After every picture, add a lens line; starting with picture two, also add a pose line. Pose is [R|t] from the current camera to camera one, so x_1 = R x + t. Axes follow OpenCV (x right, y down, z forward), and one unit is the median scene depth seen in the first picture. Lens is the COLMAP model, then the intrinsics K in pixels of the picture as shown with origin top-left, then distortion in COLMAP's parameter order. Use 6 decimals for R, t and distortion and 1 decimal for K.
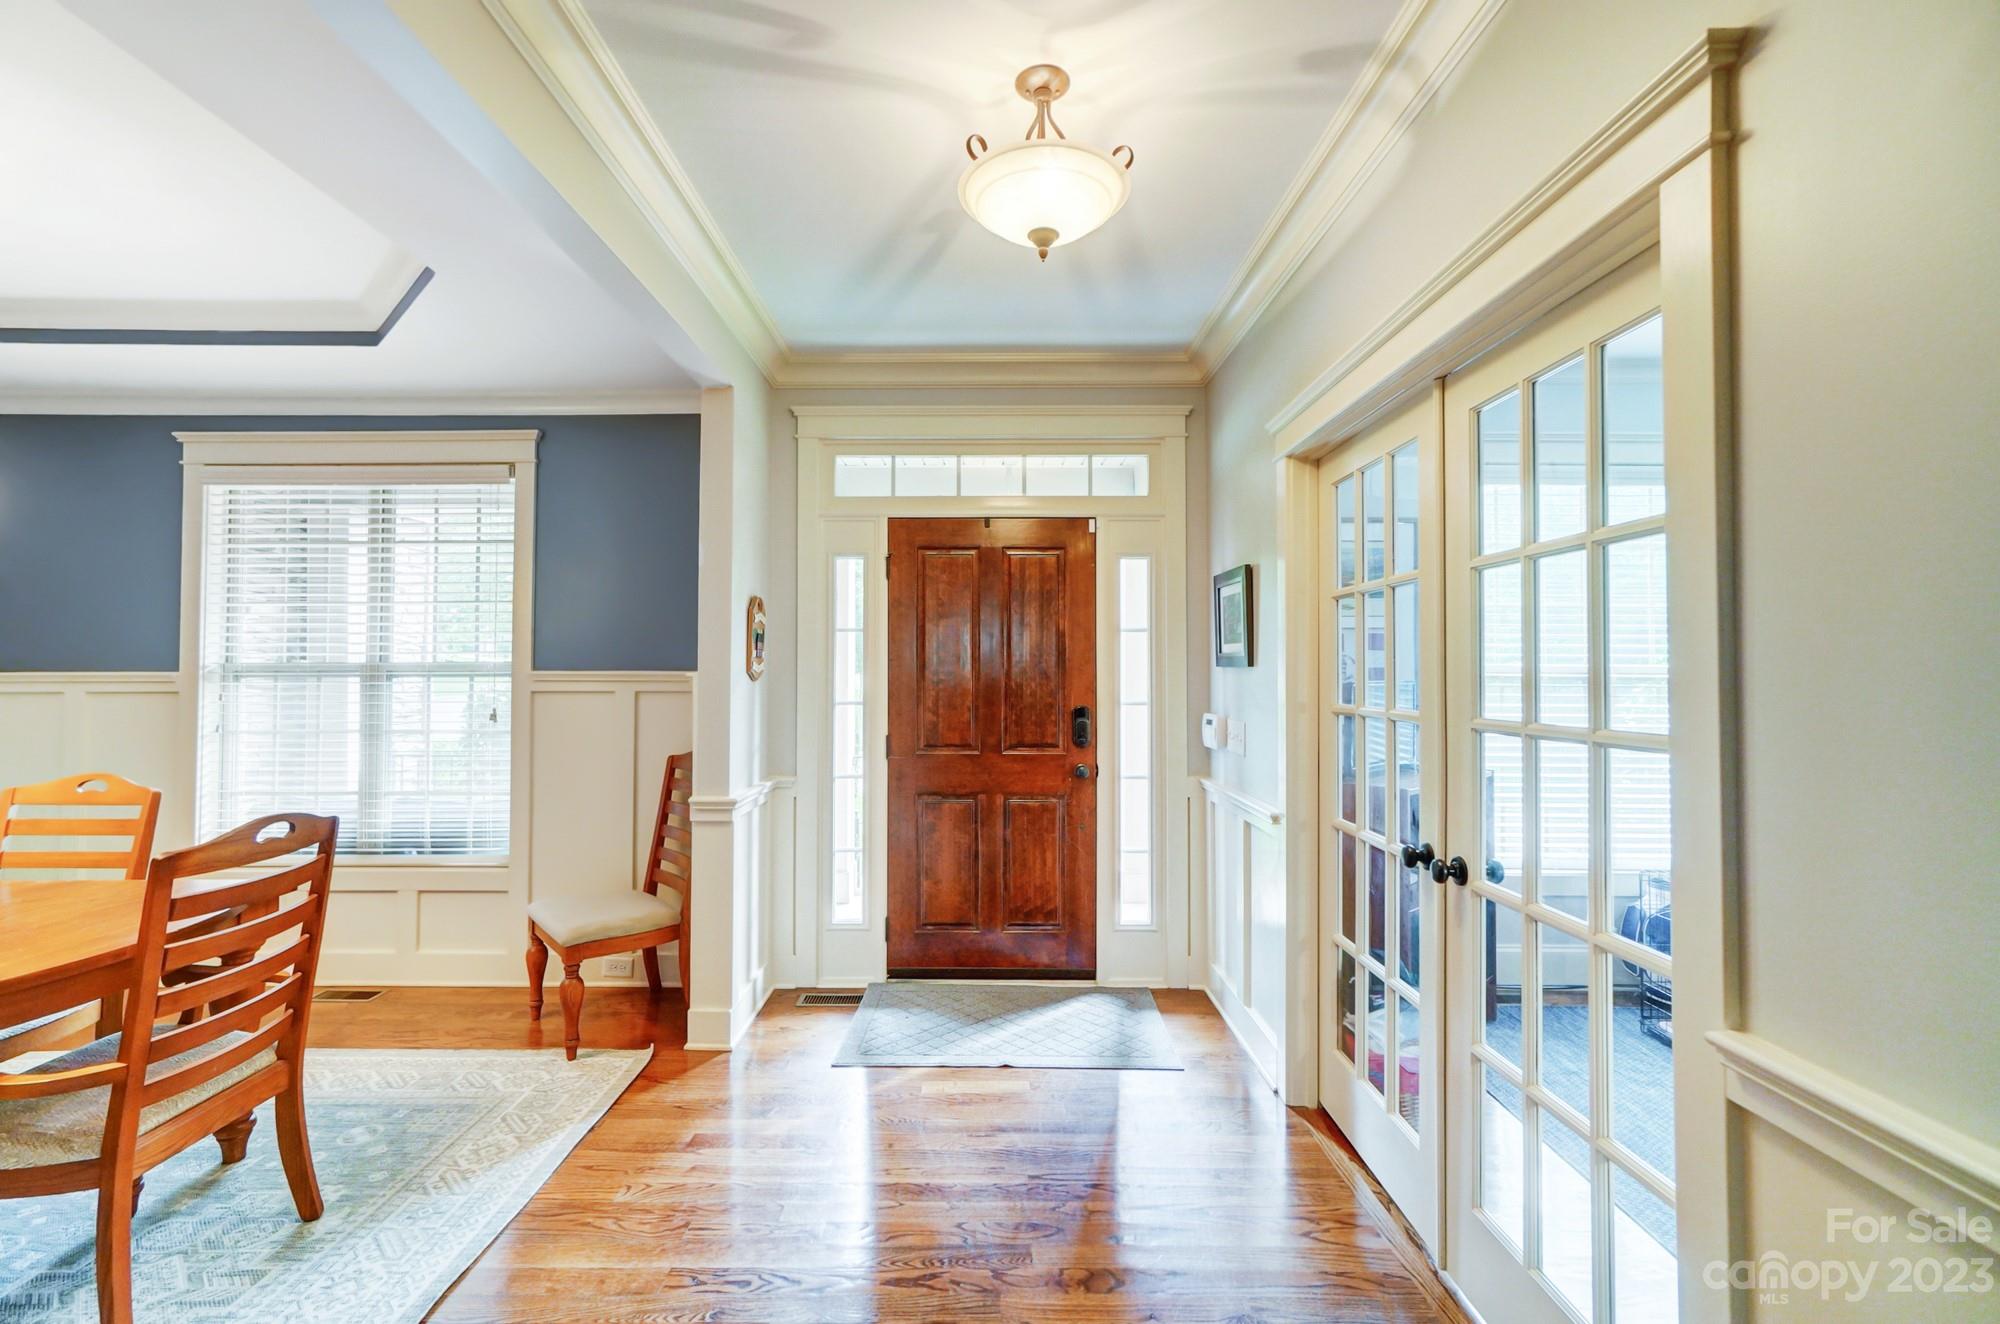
lens RADIAL K [[868.9, 0, 996.8], [0, 868.9, 656.0], [0, 0, 1]] dist [-0.000614, 0.003446]
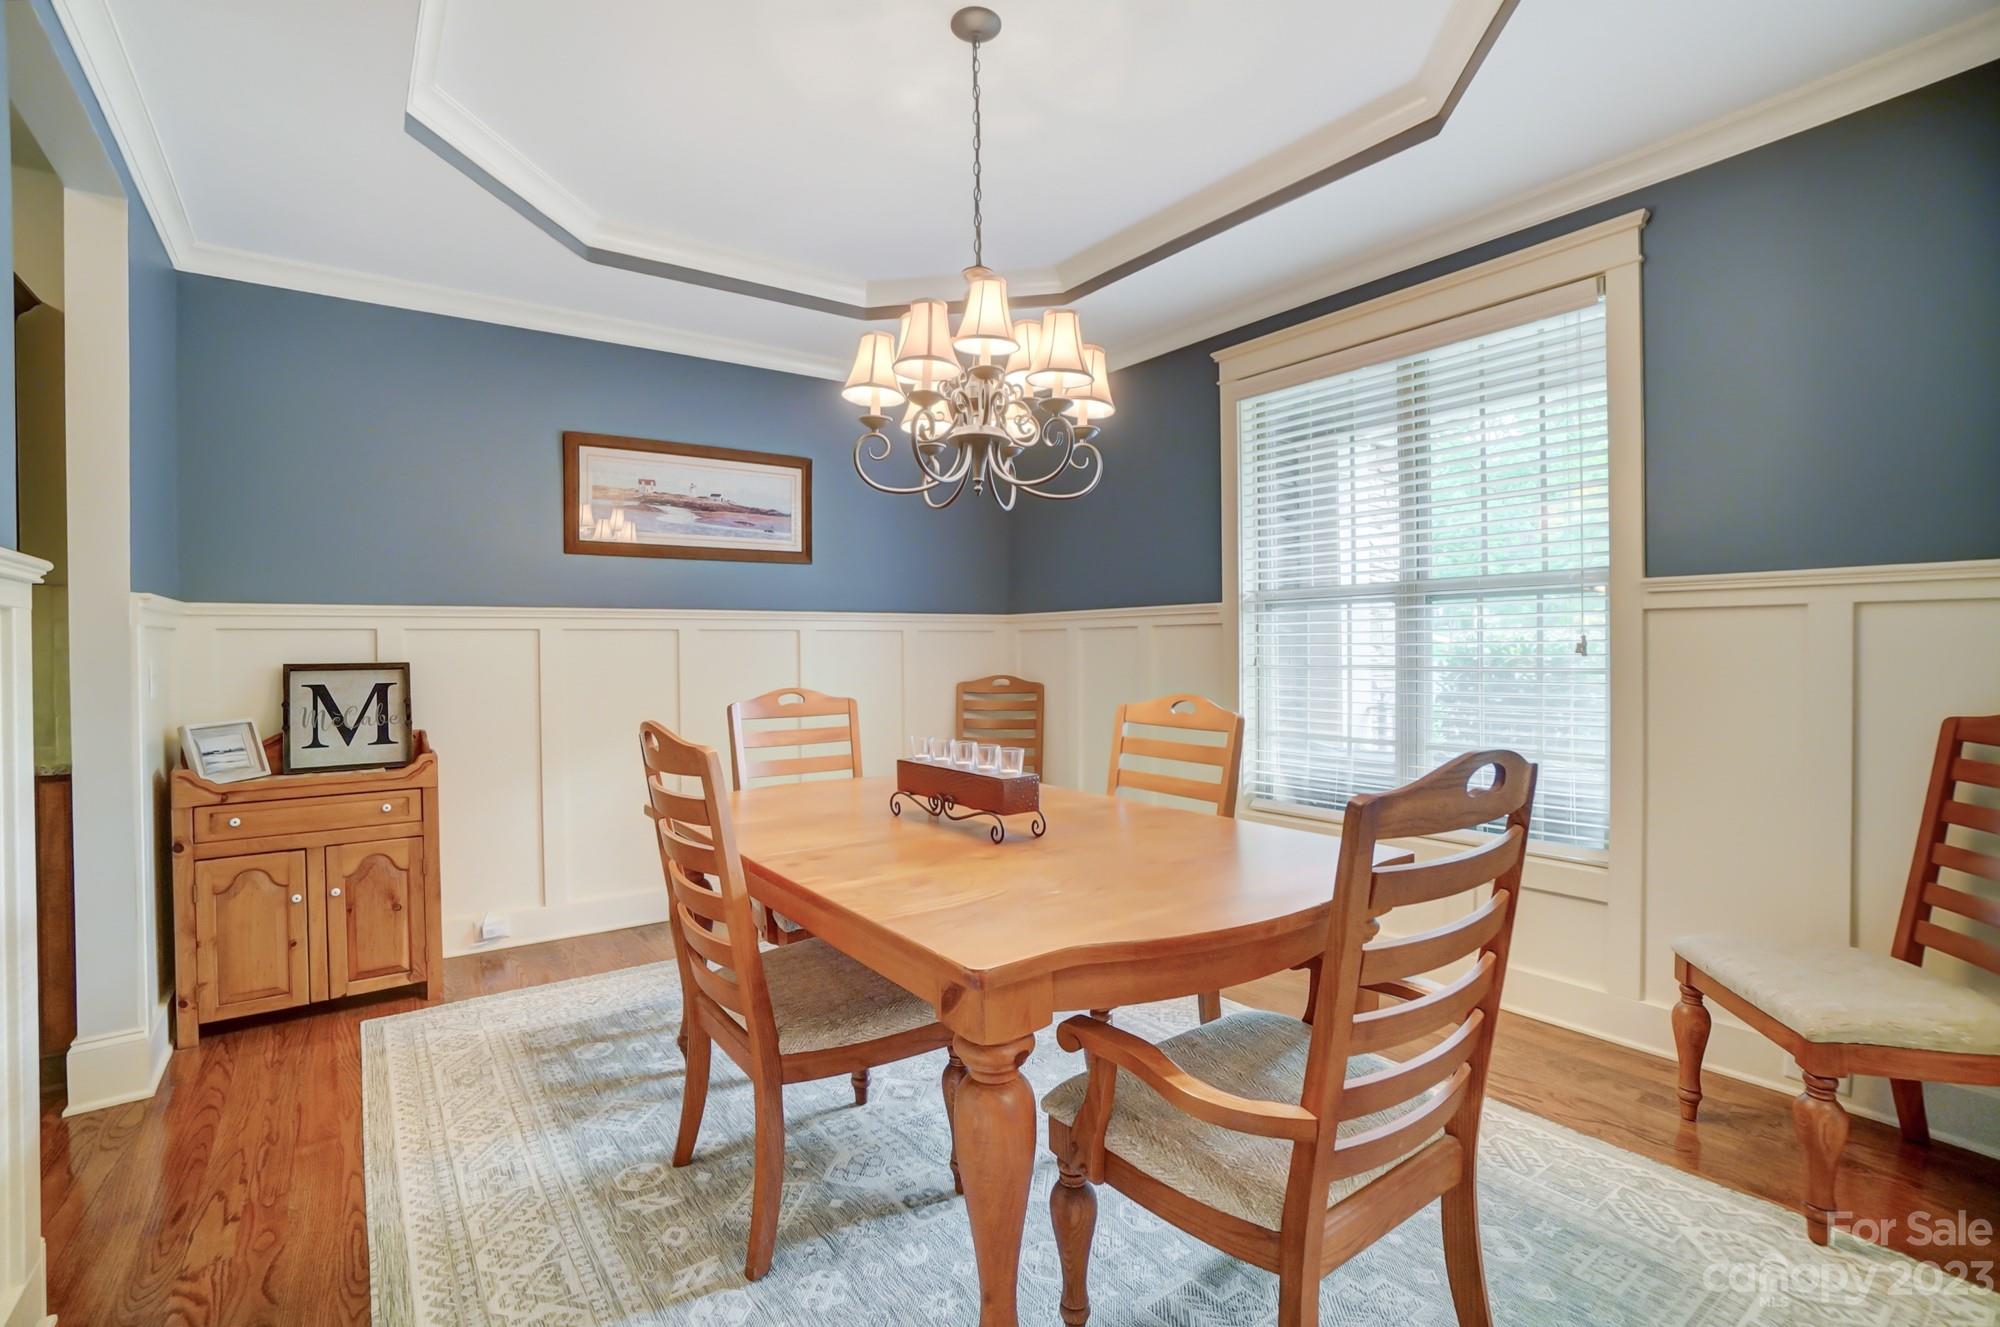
lens RADIAL K [[895.7, 0, 985.9], [0, 895.7, 659.6], [0, 0, 1]] dist [-0.046192, 0.013431]
pose [[0.590553, 0.003196, -0.806993, -0.300559], [0.022963, 0.999521, 0.020763, 0.055388], [0.806672, -0.030792, 0.590196, 0.210707]]
